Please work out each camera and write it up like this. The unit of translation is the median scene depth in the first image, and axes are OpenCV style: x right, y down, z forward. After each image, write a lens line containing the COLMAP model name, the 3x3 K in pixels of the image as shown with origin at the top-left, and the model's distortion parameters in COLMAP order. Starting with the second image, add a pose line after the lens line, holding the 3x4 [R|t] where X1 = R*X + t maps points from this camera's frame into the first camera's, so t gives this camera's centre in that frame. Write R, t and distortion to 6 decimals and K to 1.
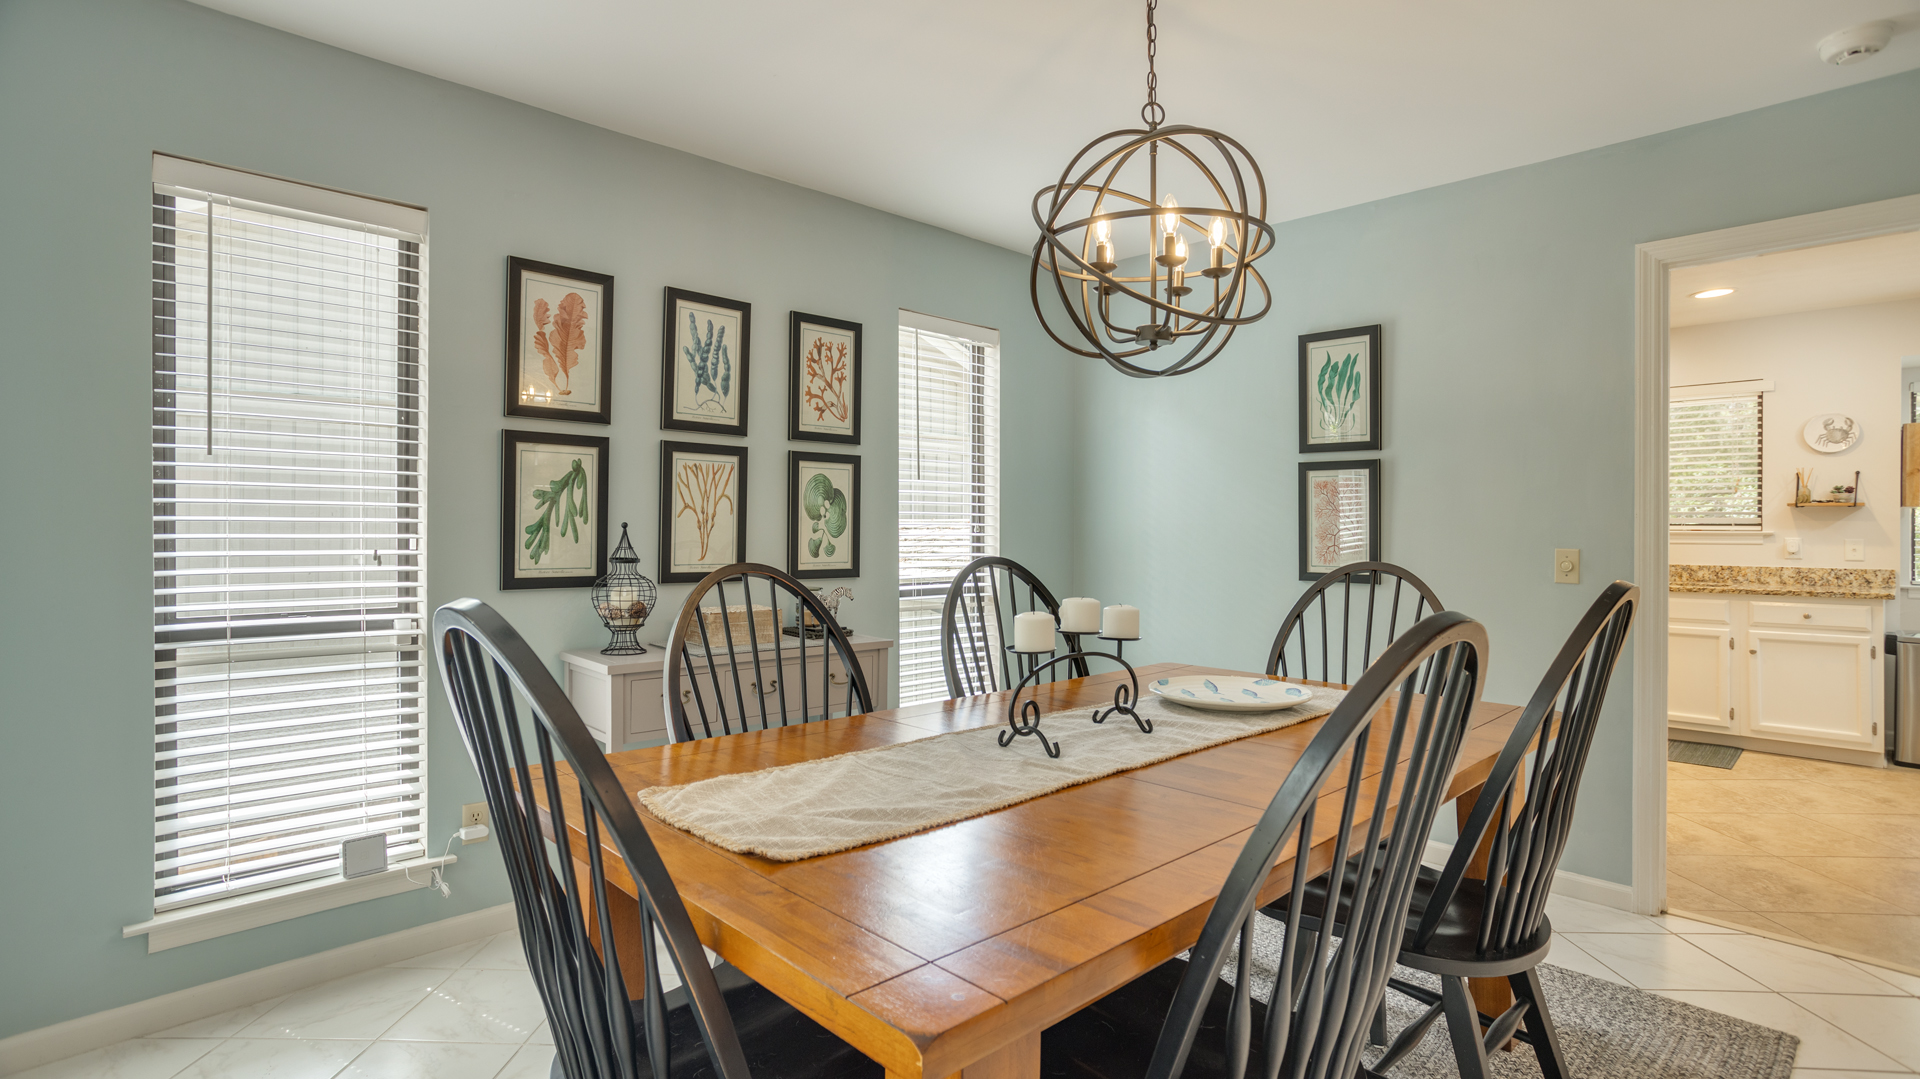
lens RADIAL K [[961.0, 0, 960.0], [0, 961.0, 539.5], [0, 0, 1]] dist [-0.034223, 0.022230]
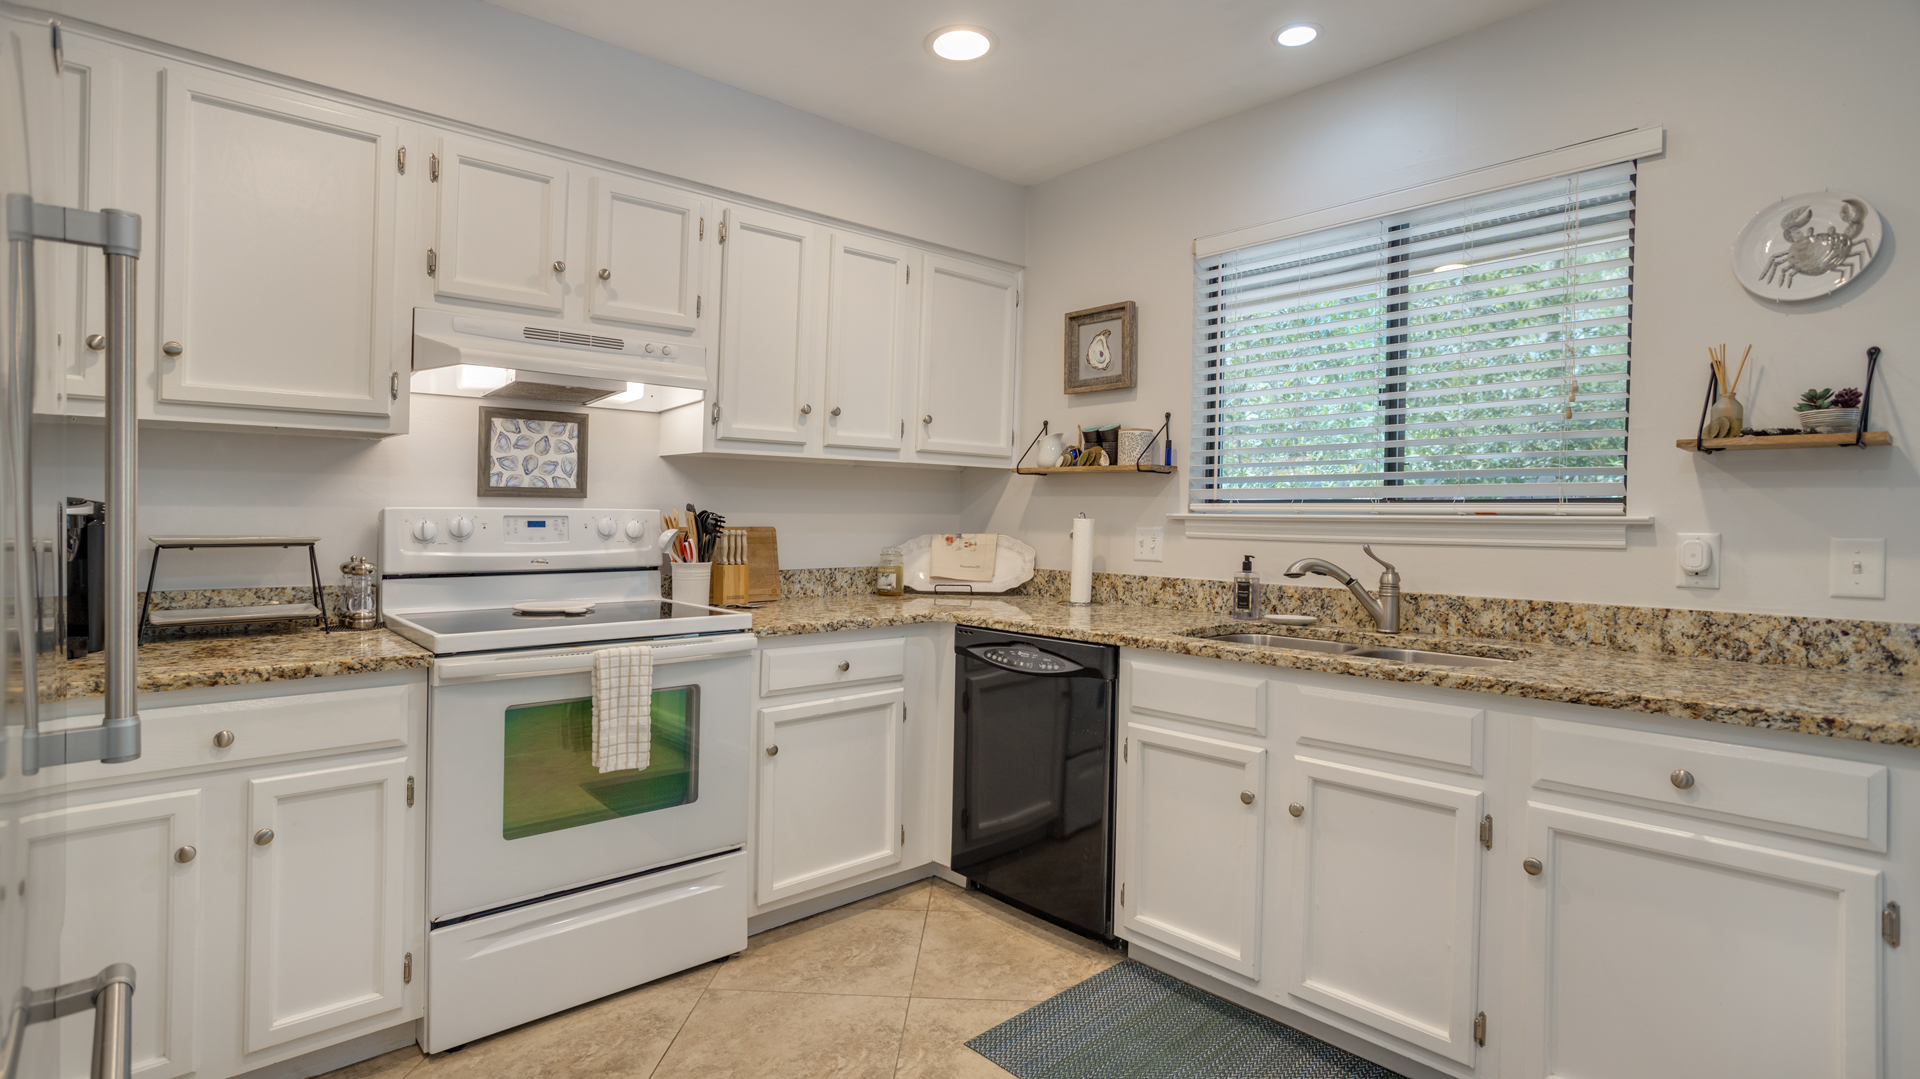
lens RADIAL K [[961.0, 0, 960.0], [0, 961.0, 539.5], [0, 0, 1]] dist [-0.034223, 0.022230]
pose [[0.998817, 0.010734, -0.047432, 0.615057], [-0.009894, 0.999791, 0.017896, -0.003354], [0.047614, -0.017406, 0.998714, 0.620747]]
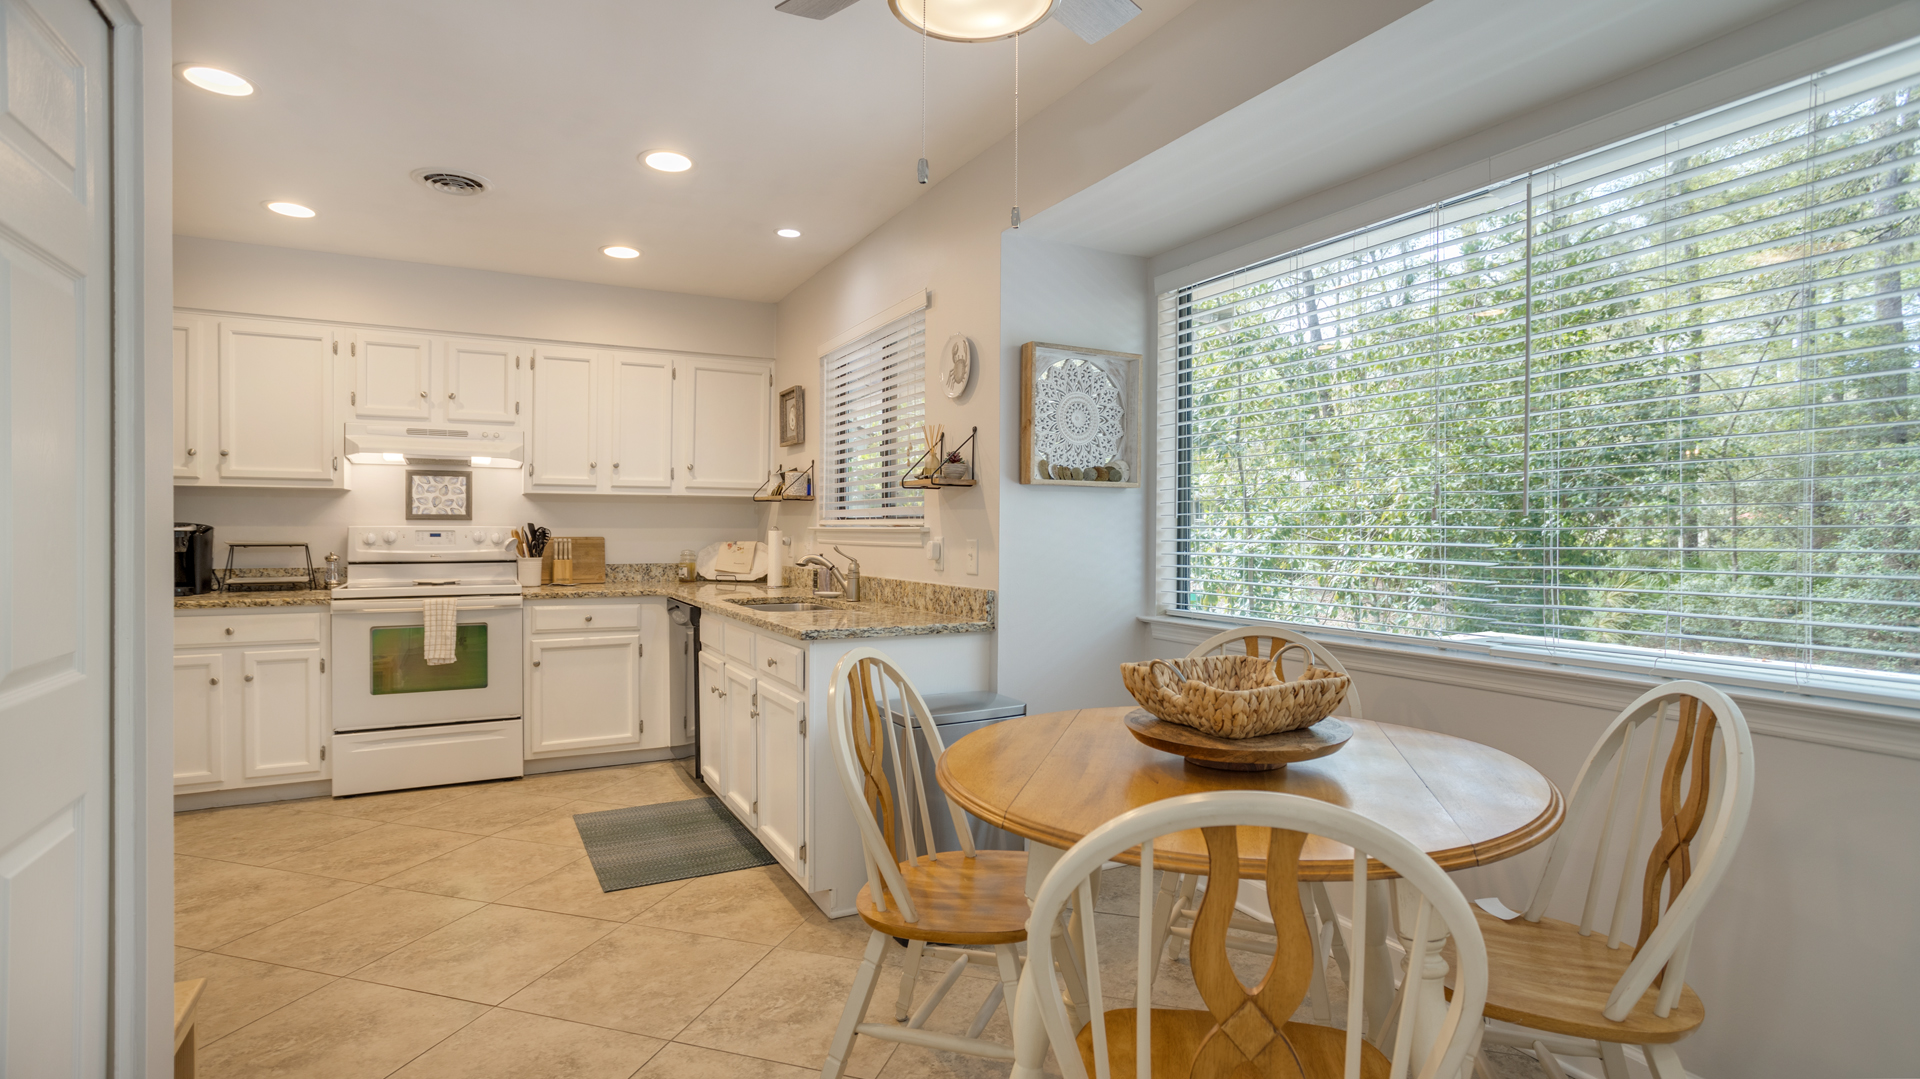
lens RADIAL K [[998.2, 0, 961.4], [0, 998.2, 570.0], [0, 0, 1]] dist [0.003048, 0.000967]
pose [[0.946586, 0.017212, -0.321992, 1.132942], [-0.006140, 0.999355, 0.035370, -0.003790], [0.322393, -0.031504, 0.946081, 0.387270]]
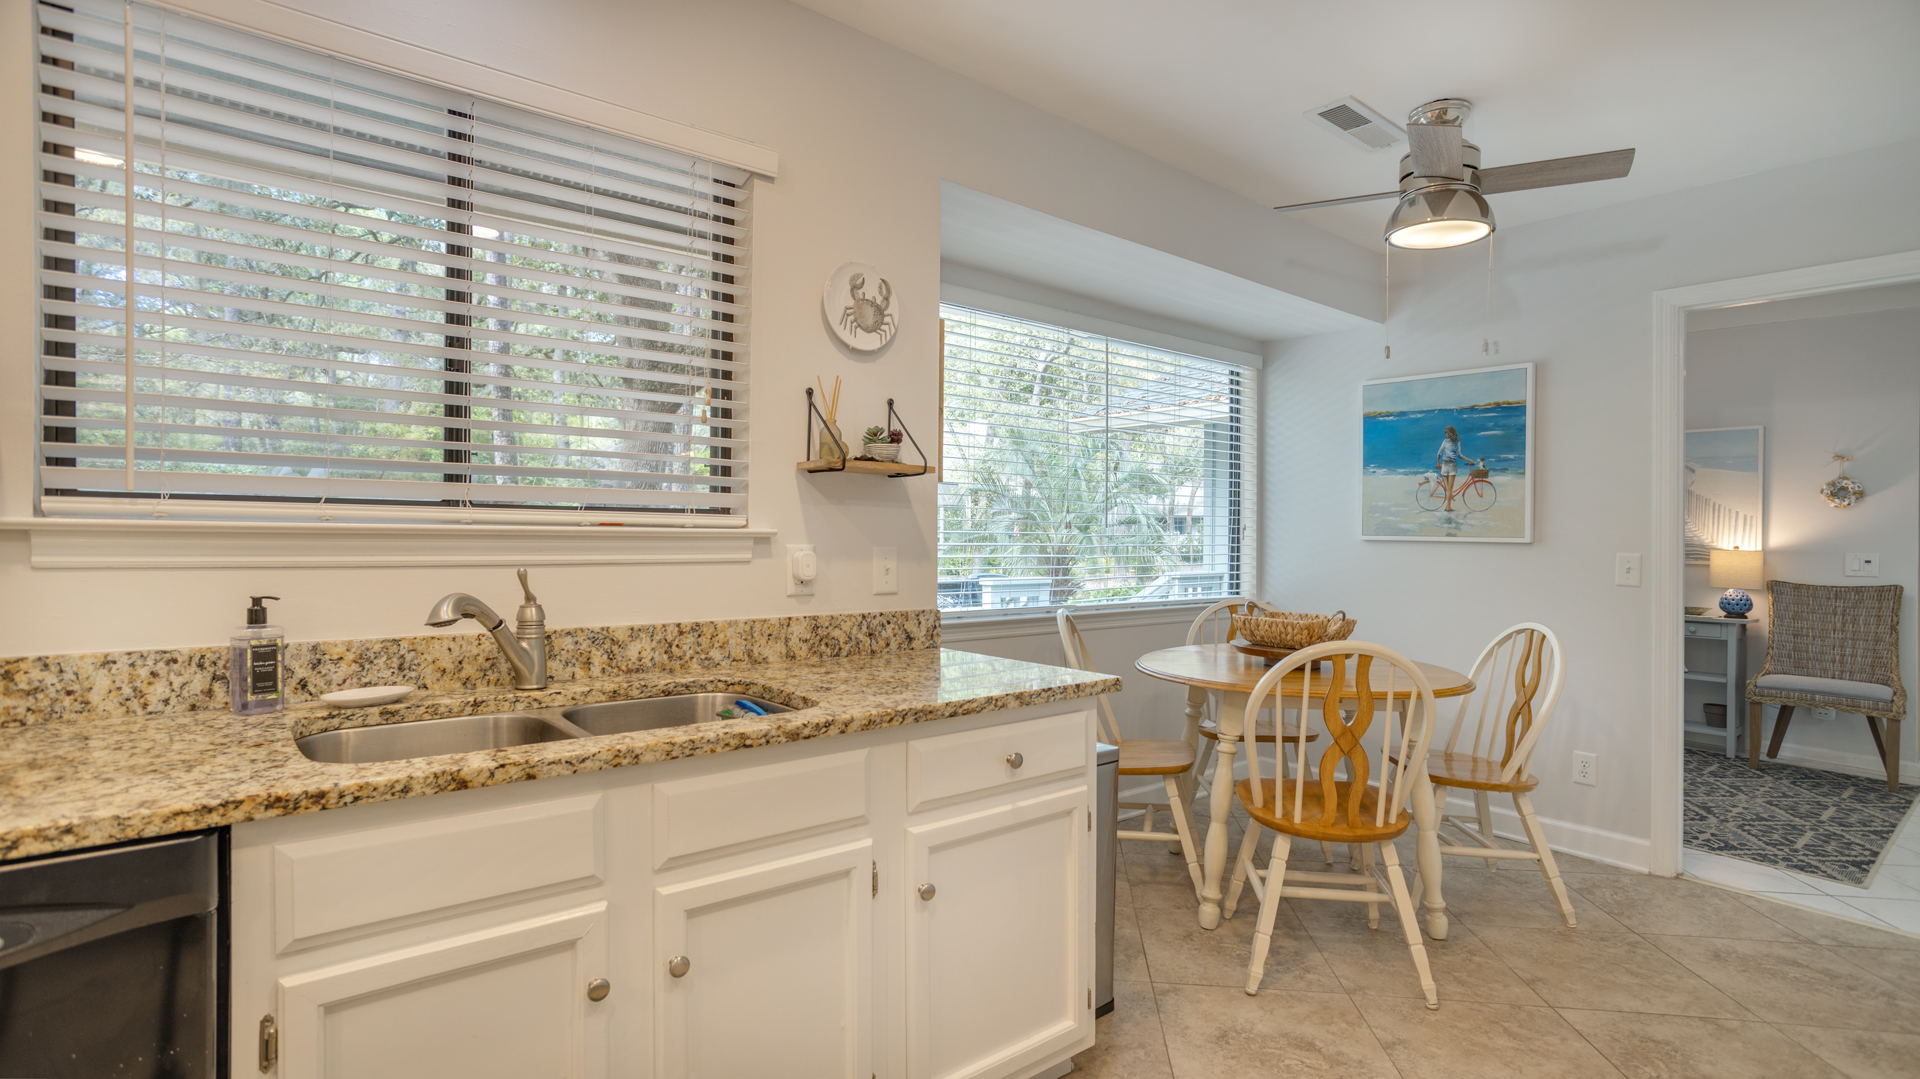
lens RADIAL K [[961.0, 0, 960.0], [0, 961.0, 539.5], [0, 0, 1]] dist [-0.034223, 0.022230]
pose [[0.082493, -0.005802, 0.996575, 0.479578], [-0.008908, 0.999939, 0.006559, -0.007719], [-0.996552, -0.009419, 0.082436, 0.918688]]
